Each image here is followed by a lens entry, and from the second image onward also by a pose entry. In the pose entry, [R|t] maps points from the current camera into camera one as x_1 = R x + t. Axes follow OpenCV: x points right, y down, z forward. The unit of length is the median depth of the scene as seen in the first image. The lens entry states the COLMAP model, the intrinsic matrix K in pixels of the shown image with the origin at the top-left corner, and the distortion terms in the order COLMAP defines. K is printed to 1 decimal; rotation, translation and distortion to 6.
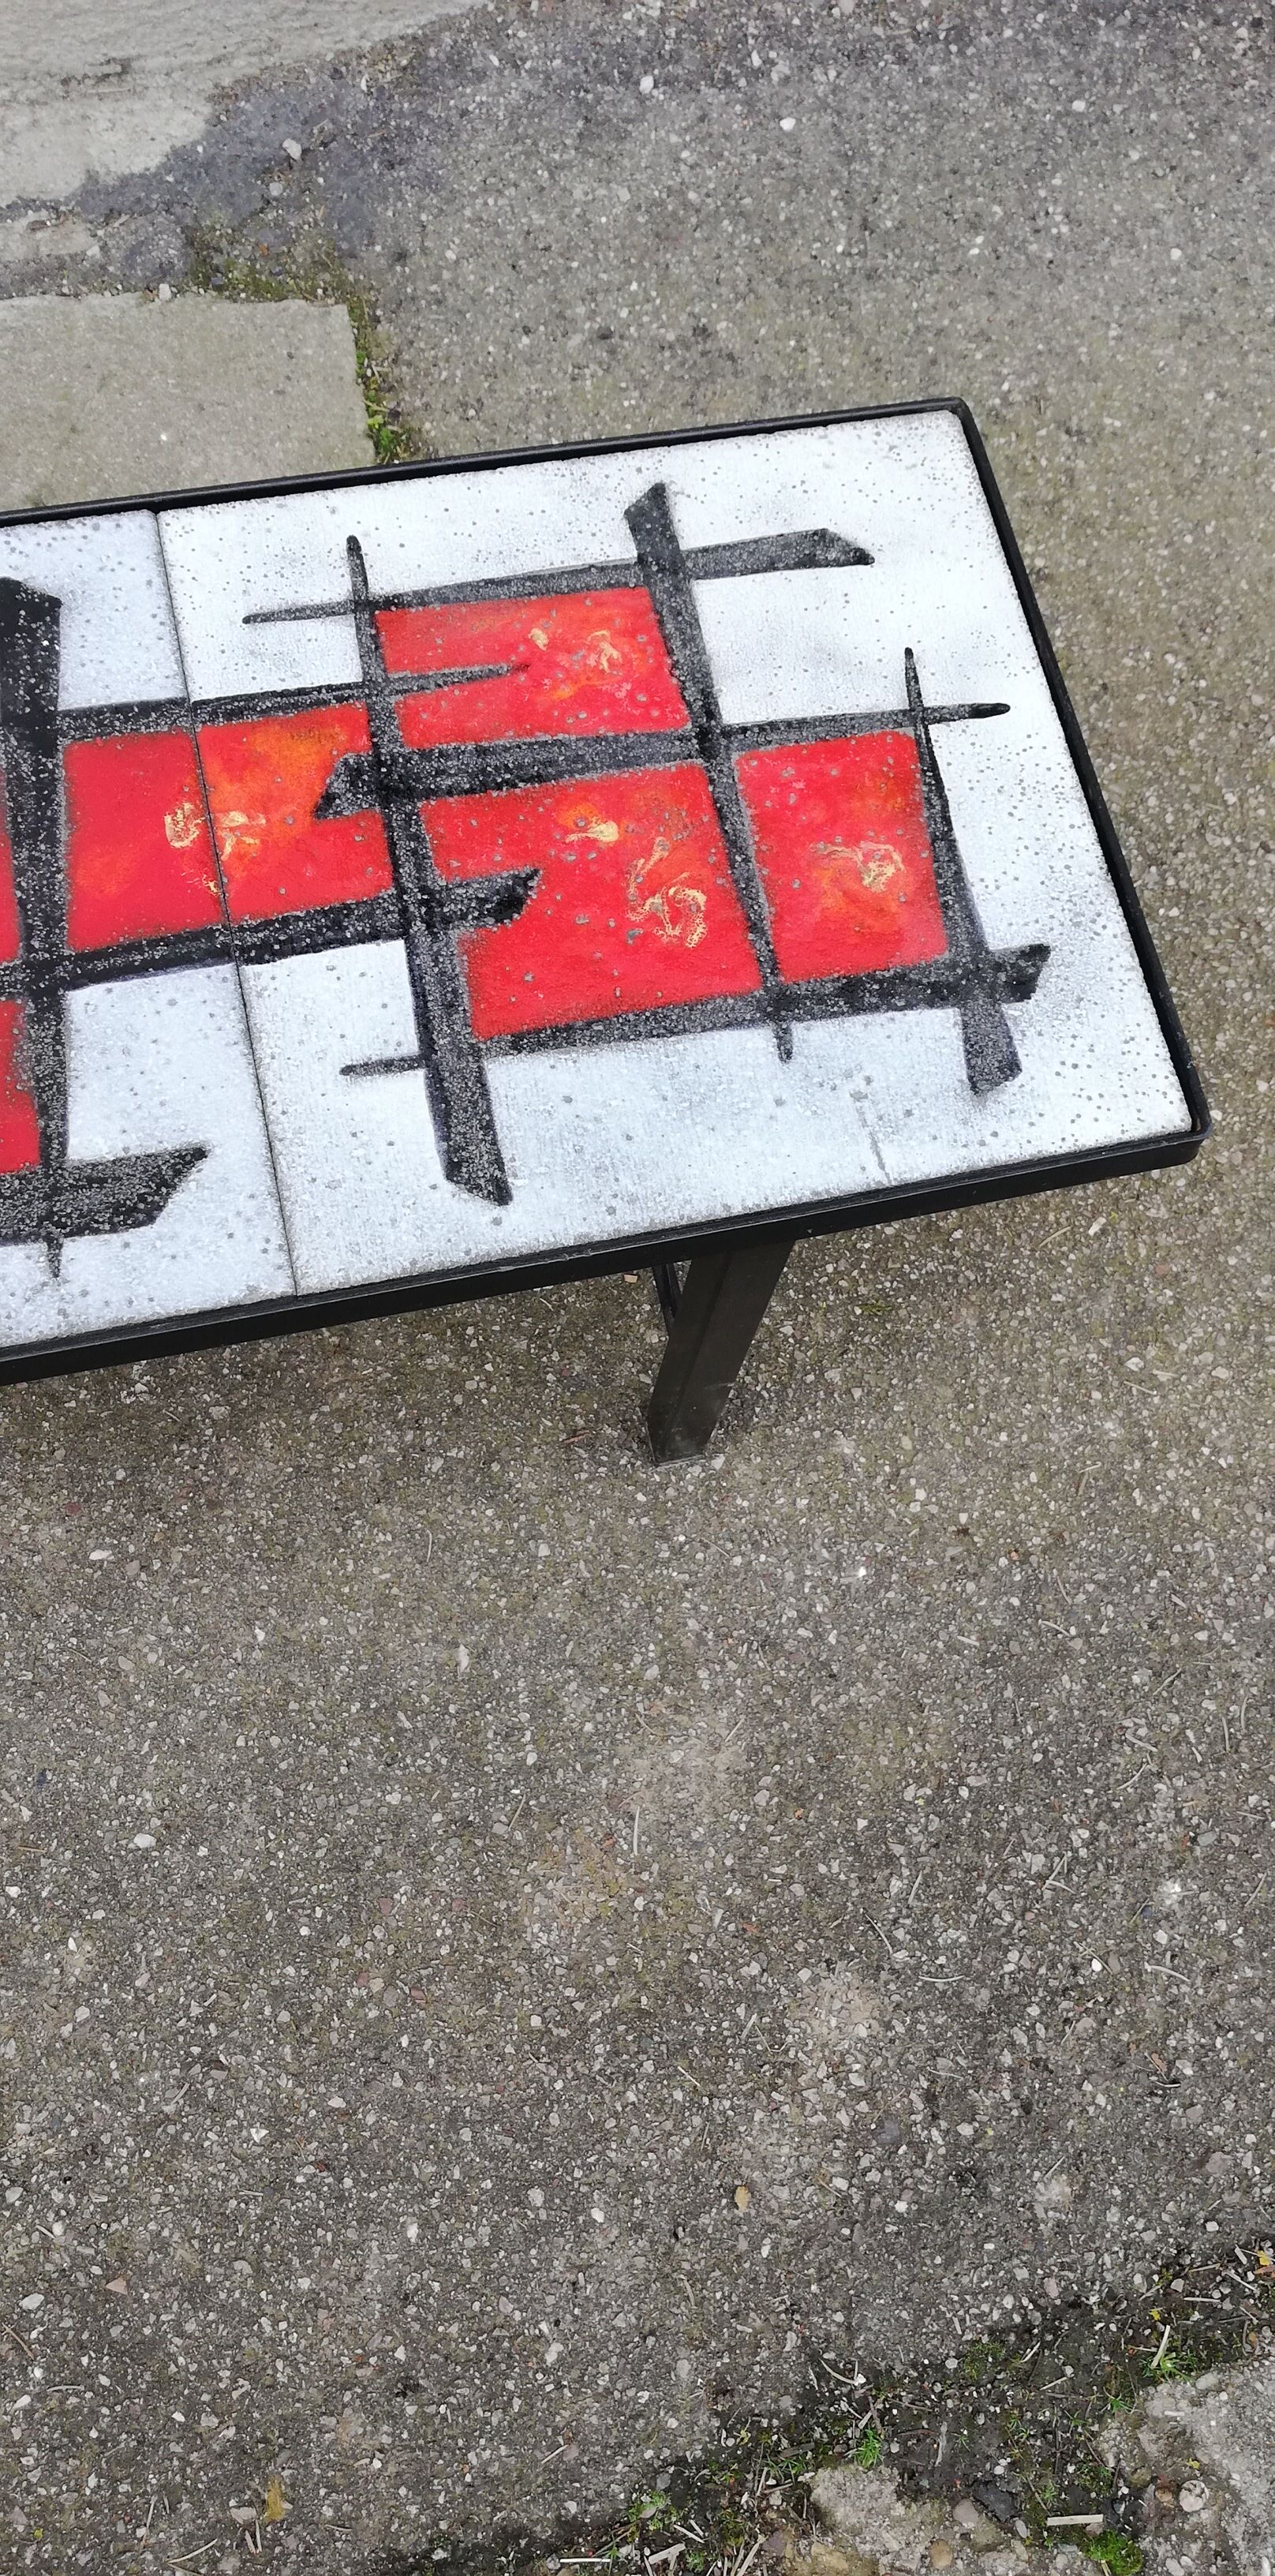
lens RADIAL K [[1940.0, 0, 646.3], [0, 1940.0, 1303.7], [0, 0, 1]] dist [0.054868, -0.087933]
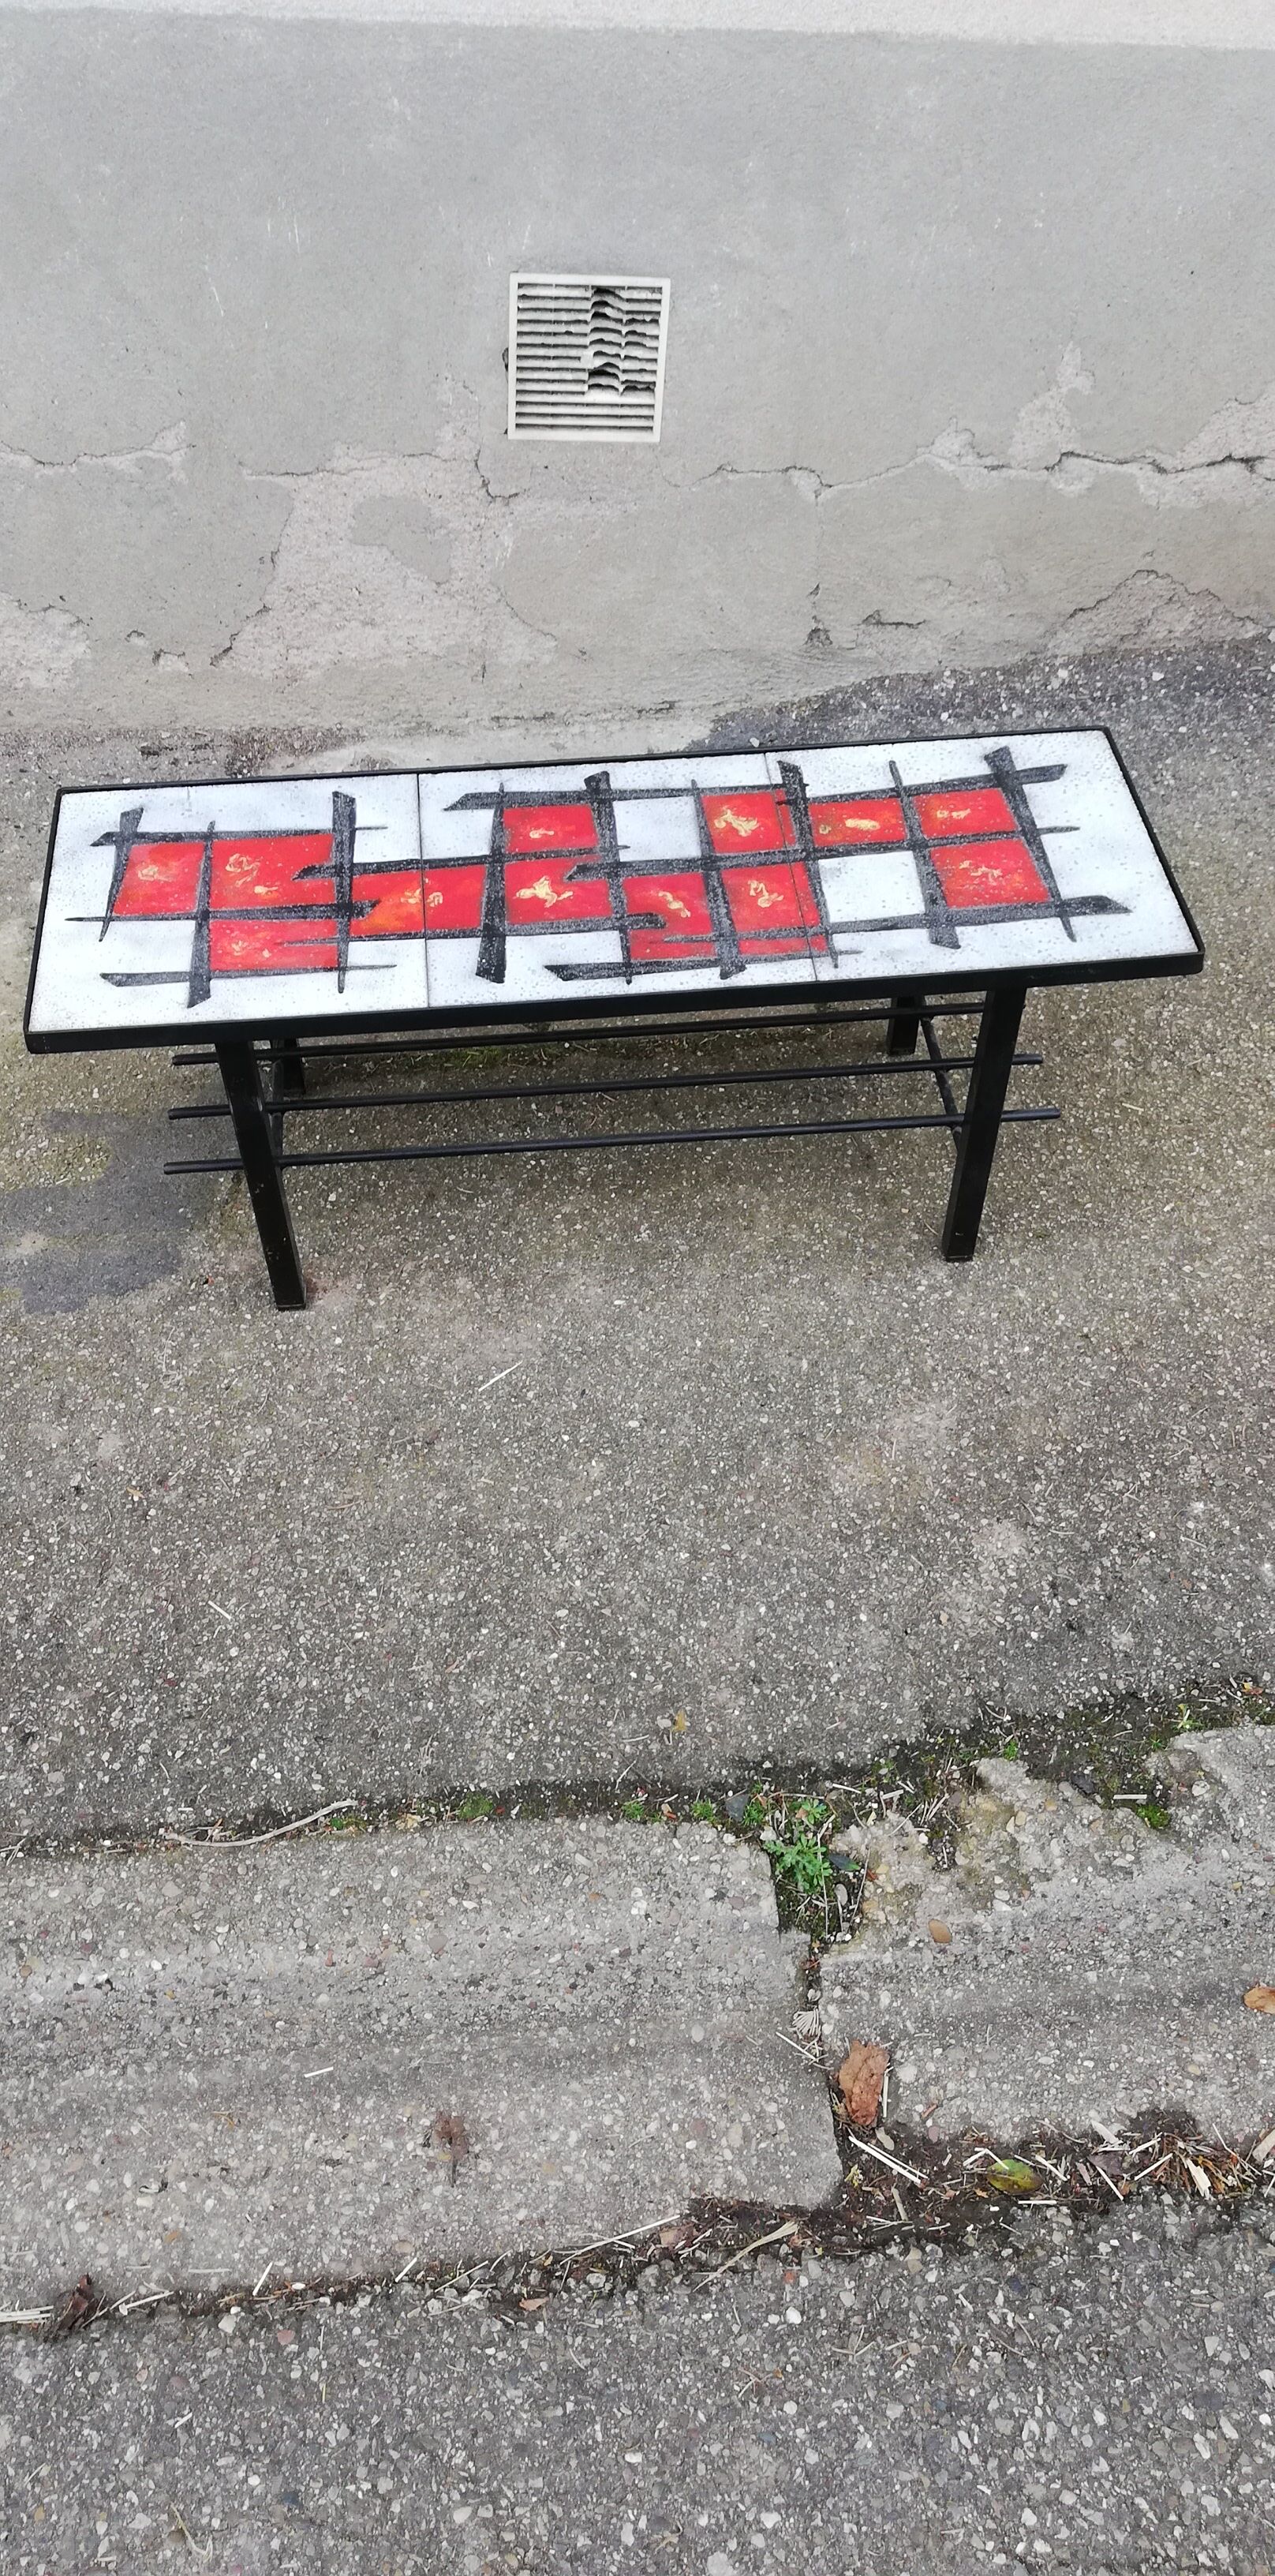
lens RADIAL K [[1940.4, 0, 648.0], [0, 1940.4, 1291.0], [0, 0, 1]] dist [0.064692, -0.091852]
pose [[0.988620, 0.051031, -0.141512, 0.017239], [-0.099466, 0.927468, -0.360429, 0.842206], [0.112855, 0.370403, 0.921990, -0.793283]]
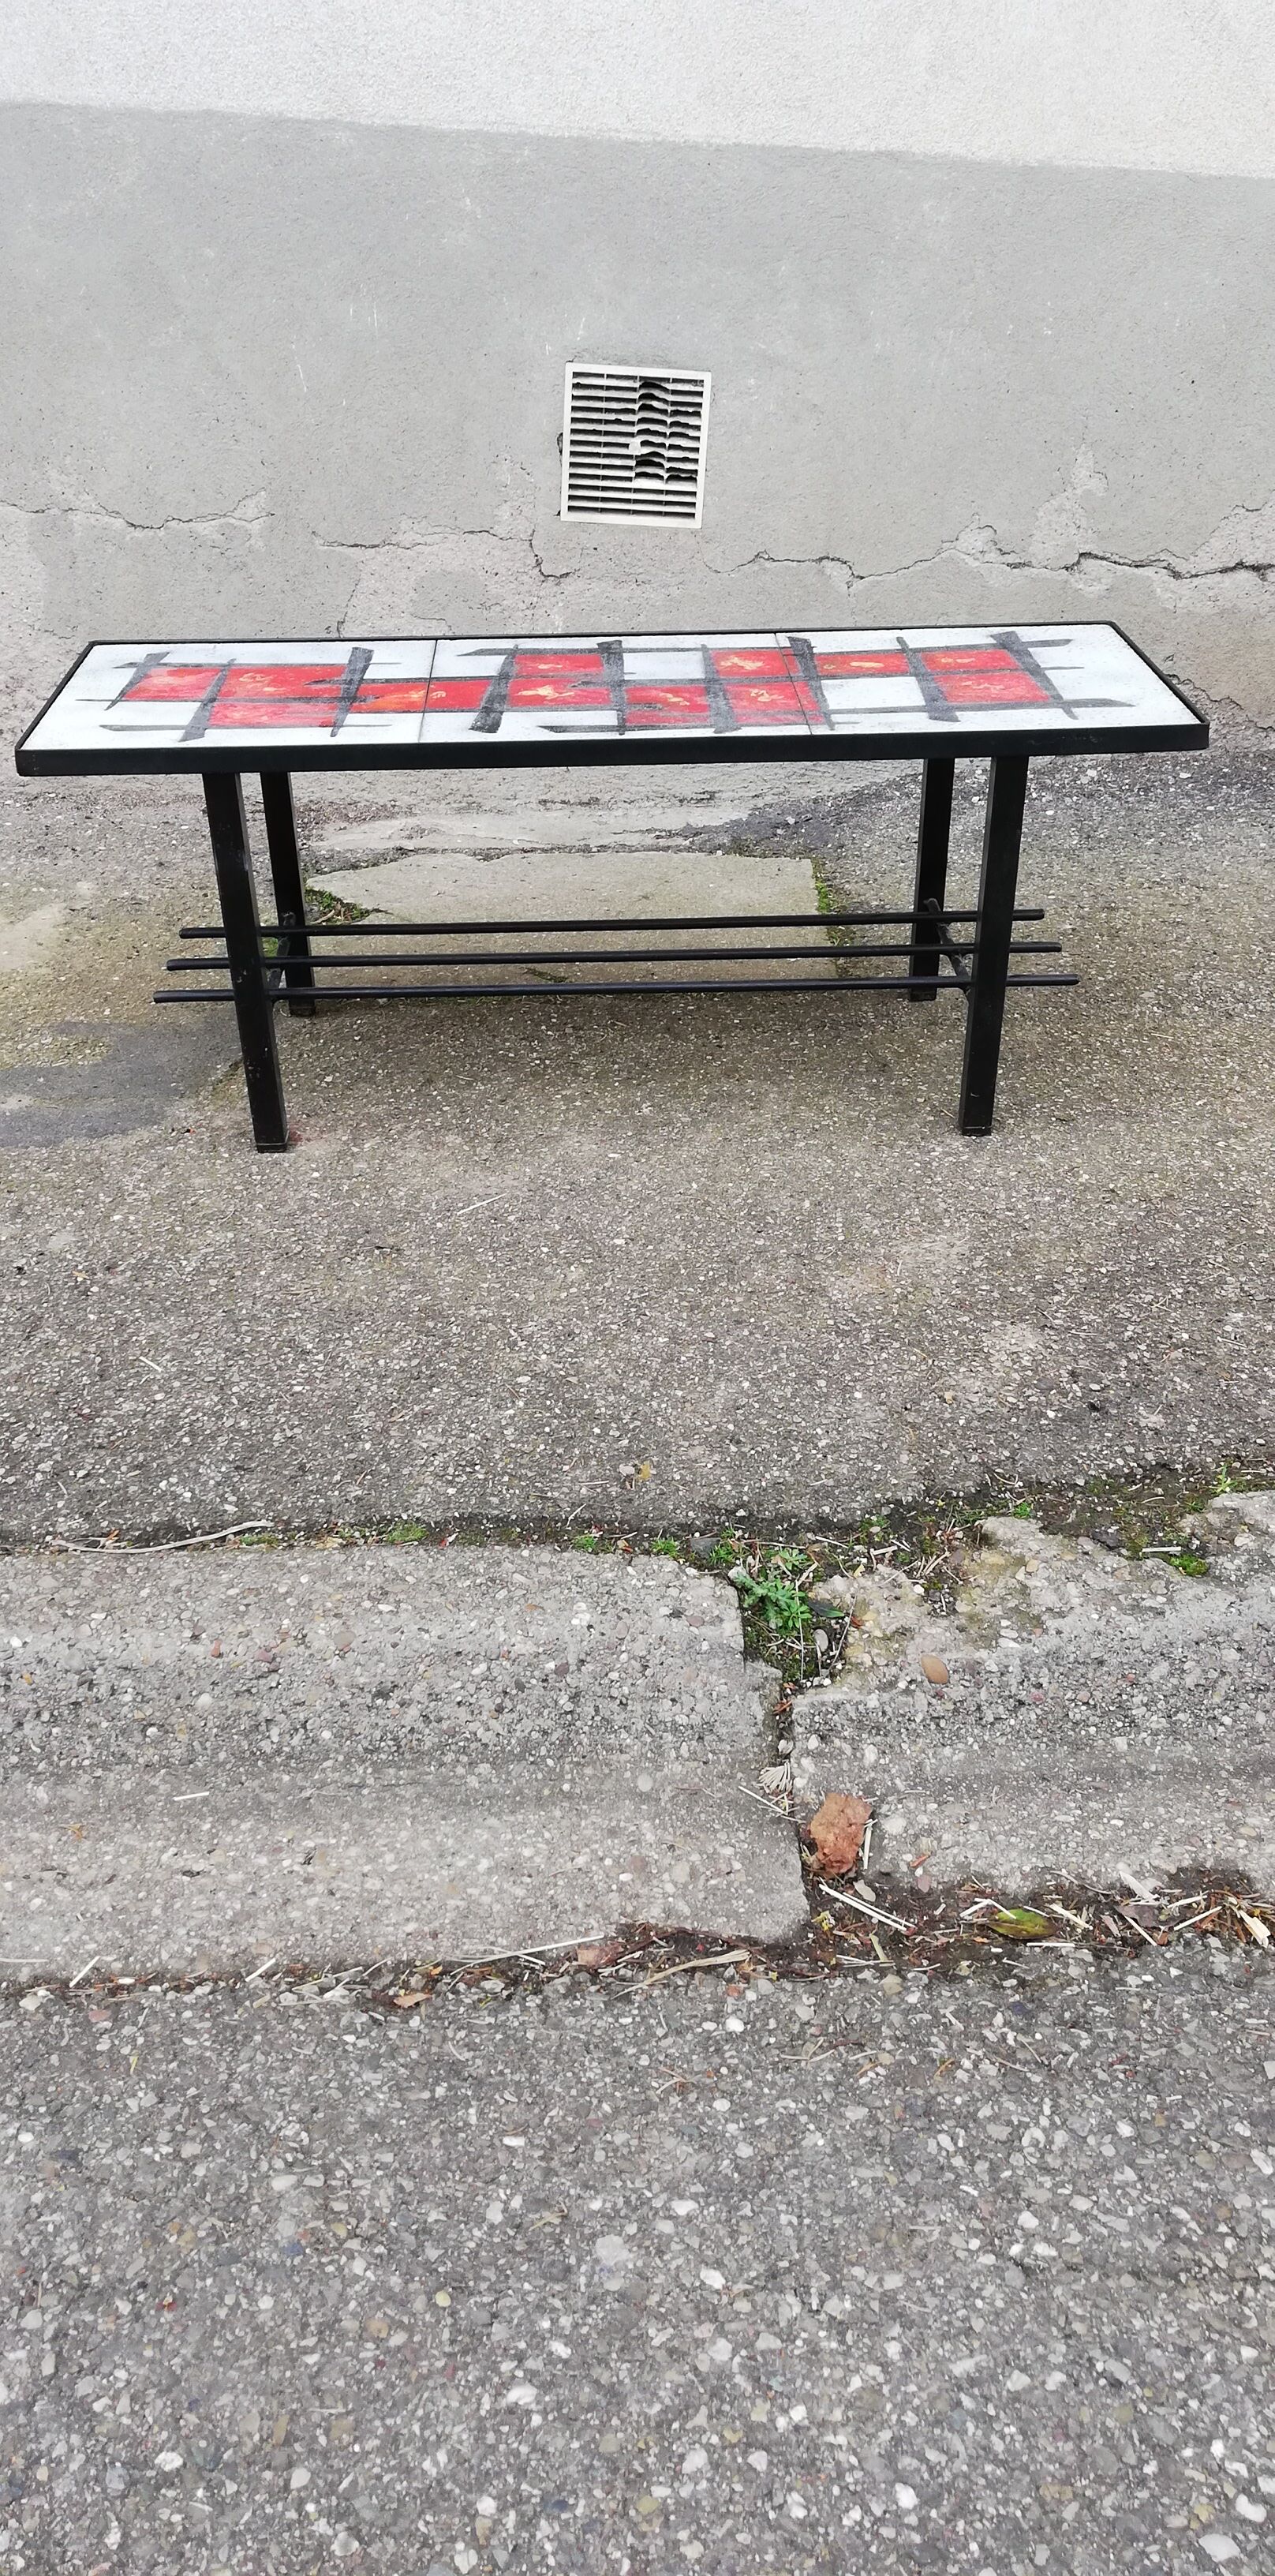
lens RADIAL K [[1927.1, 0, 640.3], [0, 1927.1, 1285.3], [0, 0, 1]] dist [0.087596, -0.139228]
pose [[0.977956, 0.032254, -0.206304, 0.124430], [-0.153916, 0.779011, -0.607826, 1.377242], [0.141108, 0.626180, 0.766803, -0.312929]]
